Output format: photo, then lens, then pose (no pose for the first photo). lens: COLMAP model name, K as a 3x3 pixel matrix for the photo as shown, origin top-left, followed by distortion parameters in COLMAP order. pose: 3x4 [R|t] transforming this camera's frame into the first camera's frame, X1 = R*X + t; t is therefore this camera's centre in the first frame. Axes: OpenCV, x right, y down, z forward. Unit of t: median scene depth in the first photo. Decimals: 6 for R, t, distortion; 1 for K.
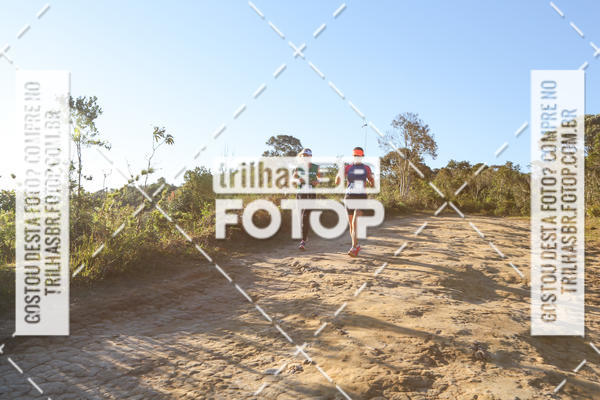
lens RADIAL K [[584.0, 0, 282.9], [0, 584.0, 218.5], [0, 0, 1]] dist [0.094487, 0.000000]
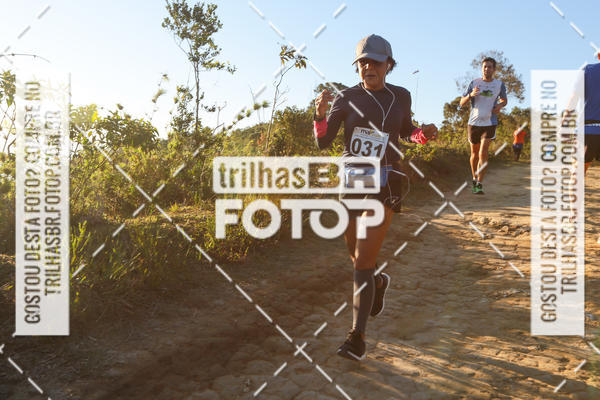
lens RADIAL K [[584.0, 0, 302.3], [0, 584.0, 195.5], [0, 0, 1]] dist [0.094487, 0.000000]
pose [[0.999517, 0.001723, -0.031020, -0.174302], [-0.000340, 0.999007, 0.044544, 0.011080], [0.031066, -0.044512, 0.998526, 0.210332]]
